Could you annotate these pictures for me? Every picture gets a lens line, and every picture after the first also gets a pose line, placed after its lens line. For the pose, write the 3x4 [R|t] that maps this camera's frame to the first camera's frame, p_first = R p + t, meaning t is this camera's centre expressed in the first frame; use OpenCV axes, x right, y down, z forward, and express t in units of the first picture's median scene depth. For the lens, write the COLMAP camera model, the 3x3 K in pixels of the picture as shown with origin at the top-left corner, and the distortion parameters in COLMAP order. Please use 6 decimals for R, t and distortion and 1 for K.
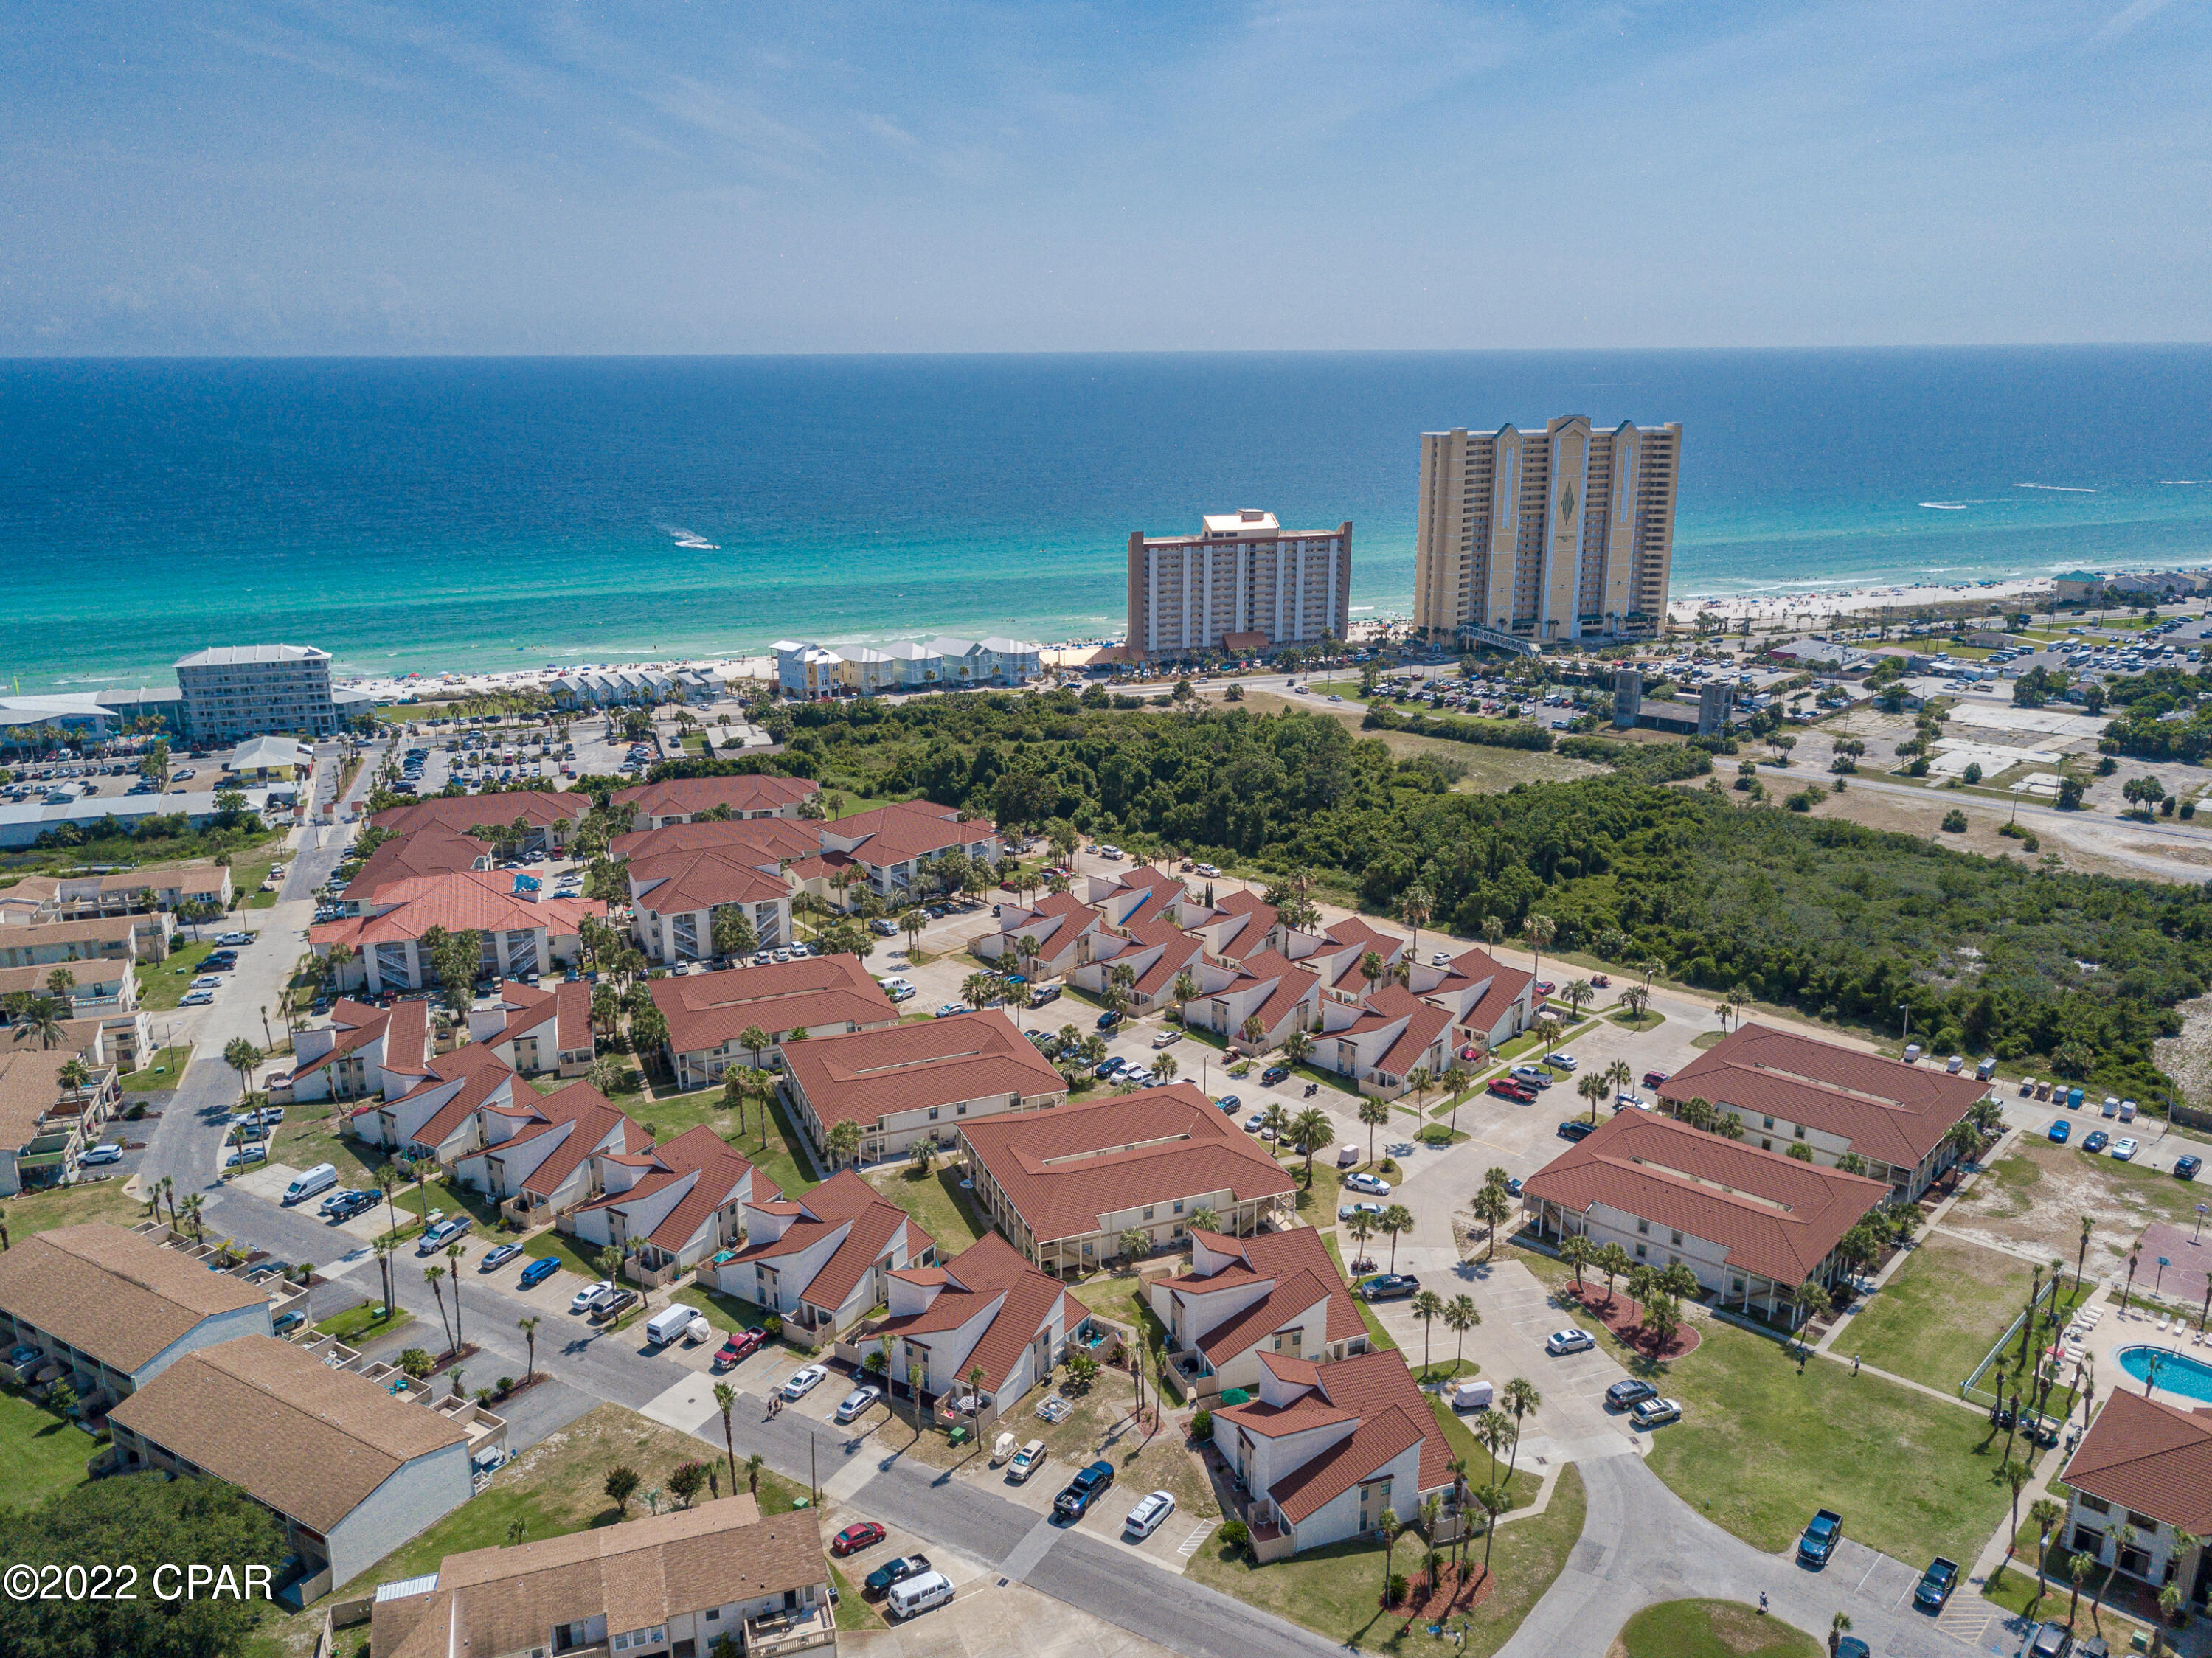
lens RADIAL K [[1709.1, 0, 1102.7], [0, 1709.1, 817.7], [0, 0, 1]] dist [0.021890, -0.021487]
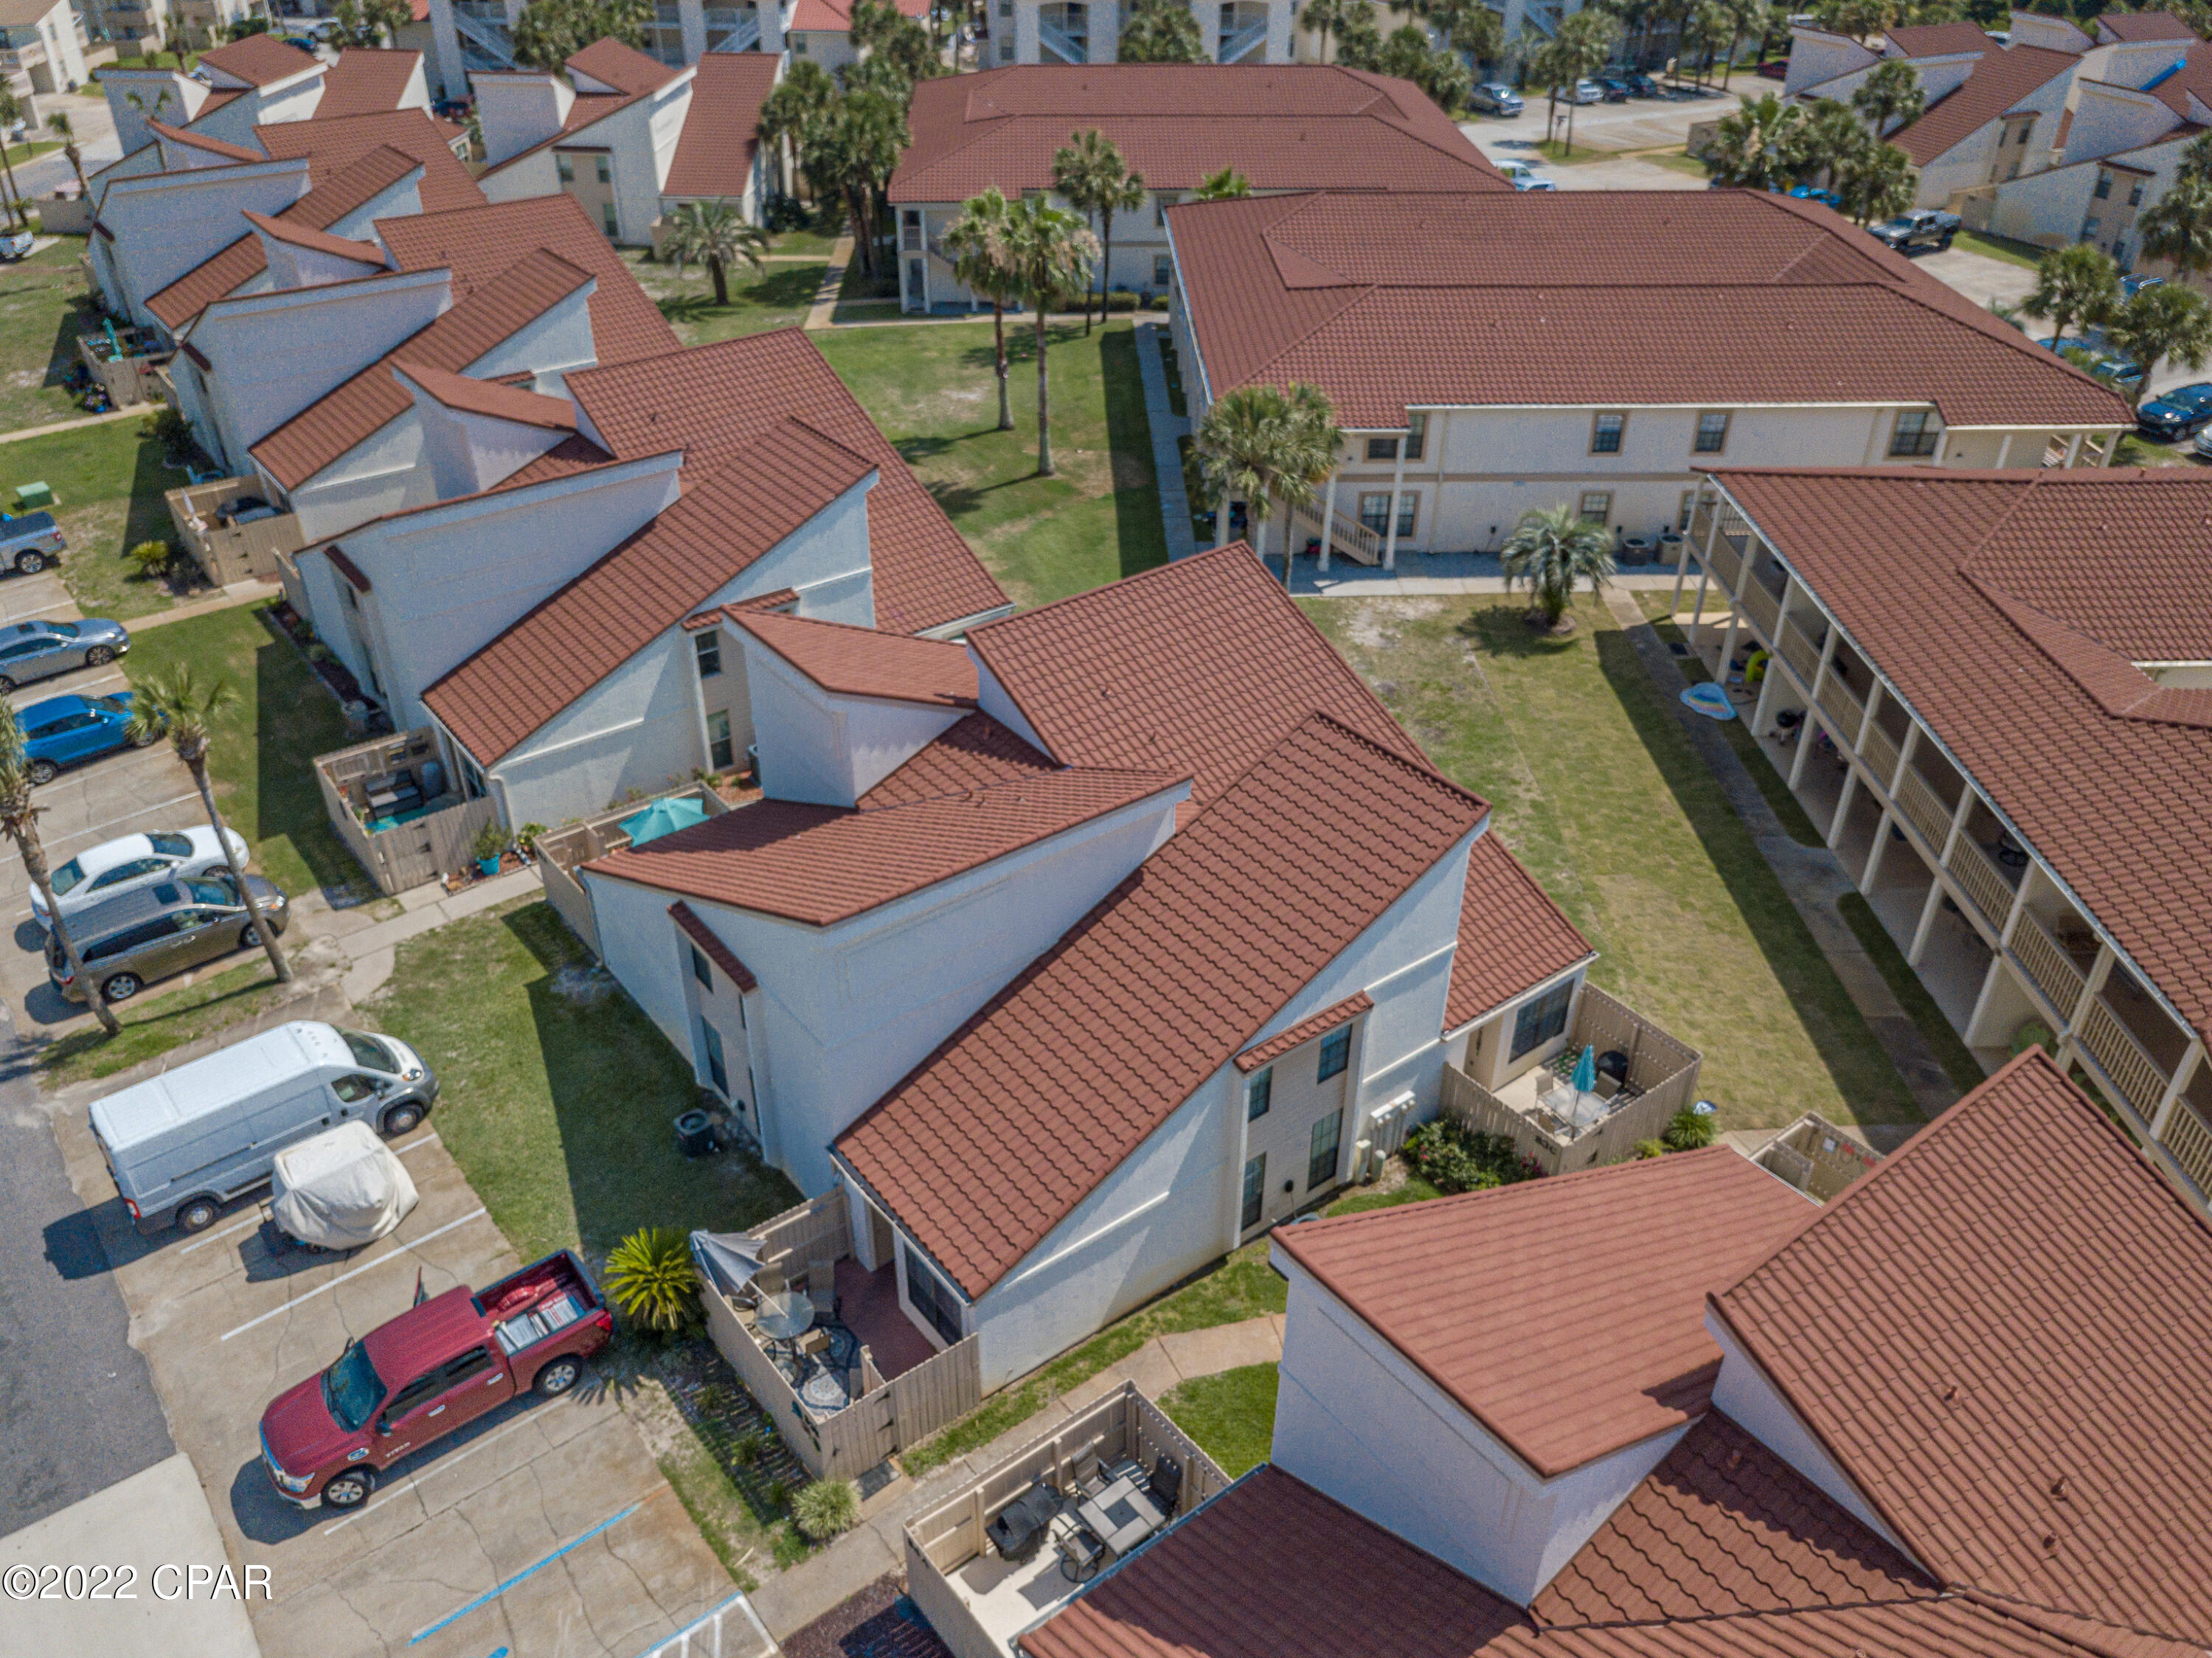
lens RADIAL K [[1709.1, 0, 1105.1], [0, 1709.1, 849.8], [0, 0, 1]] dist [0.021890, -0.021487]
pose [[0.941246, 0.203380, -0.269616, -0.073539], [-0.107231, 0.937001, 0.332462, 0.128620], [0.320247, -0.284018, 0.903756, 0.591198]]
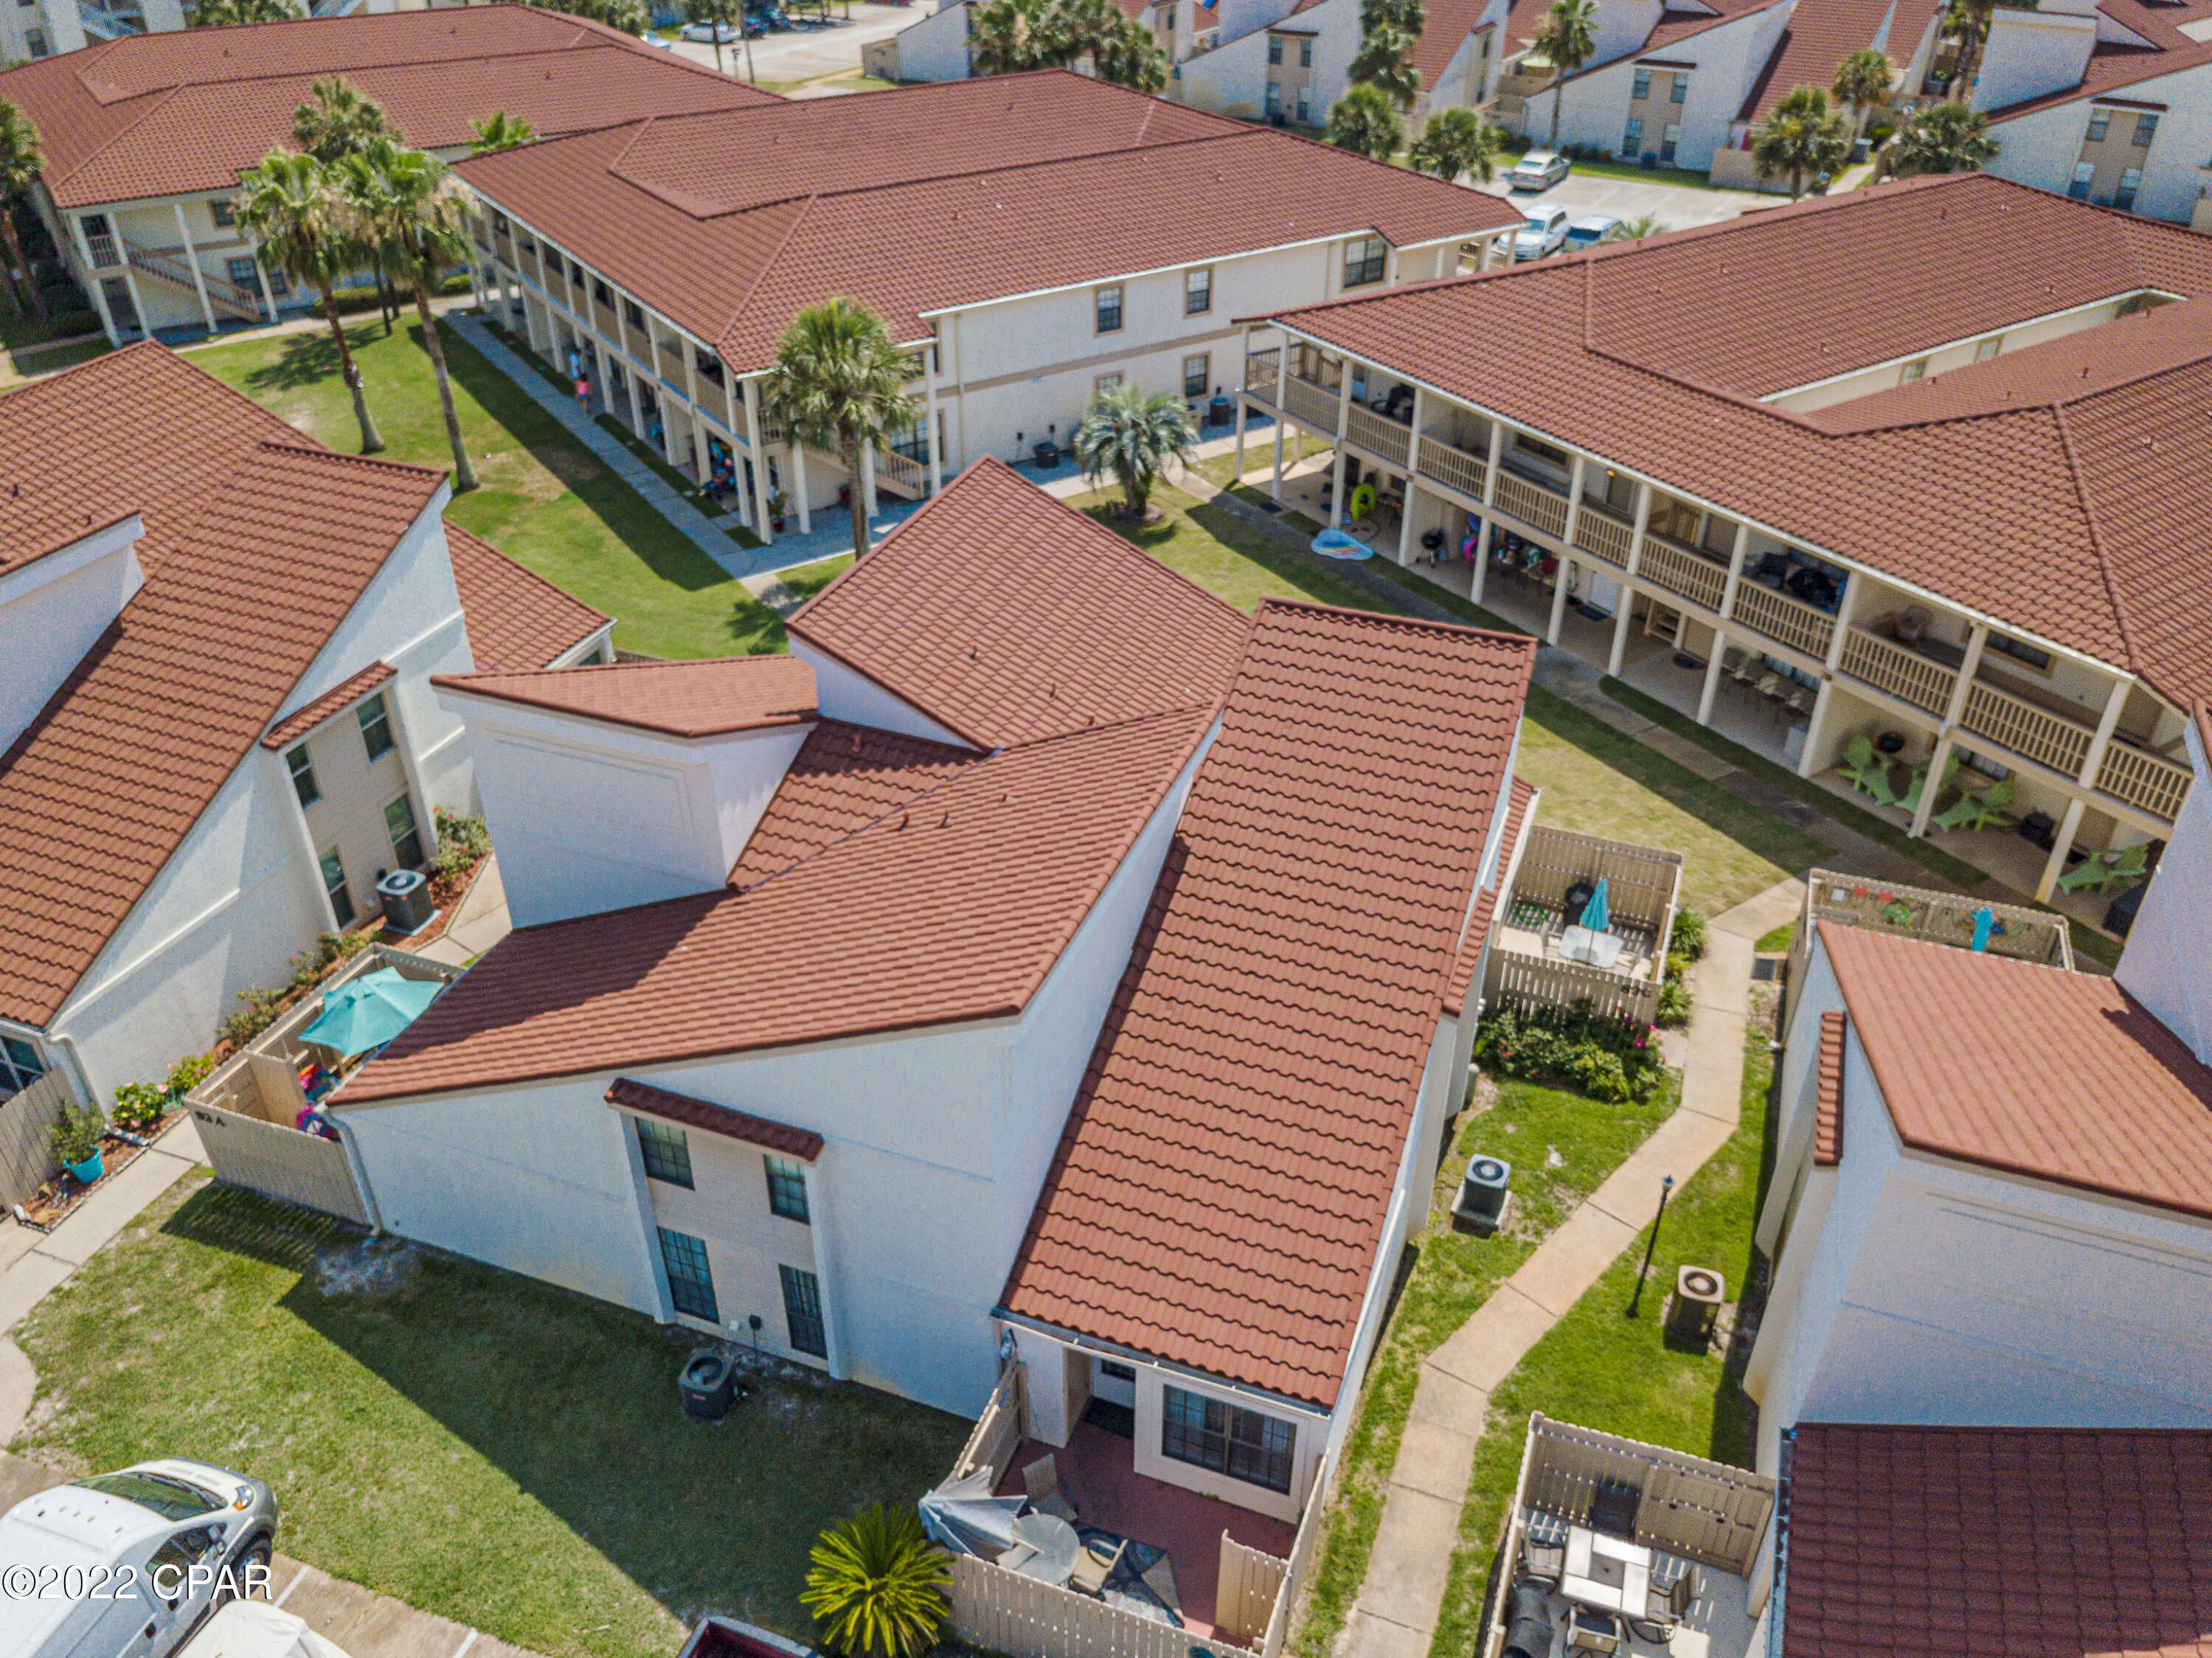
lens RADIAL K [[1709.1, 0, 1102.1], [0, 1709.1, 850.2], [0, 0, 1]] dist [0.021890, -0.021487]
pose [[0.978324, -0.105596, 0.178135, -0.131746], [0.043406, 0.945676, 0.322200, 0.140480], [-0.202481, -0.307483, 0.929761, 0.613684]]
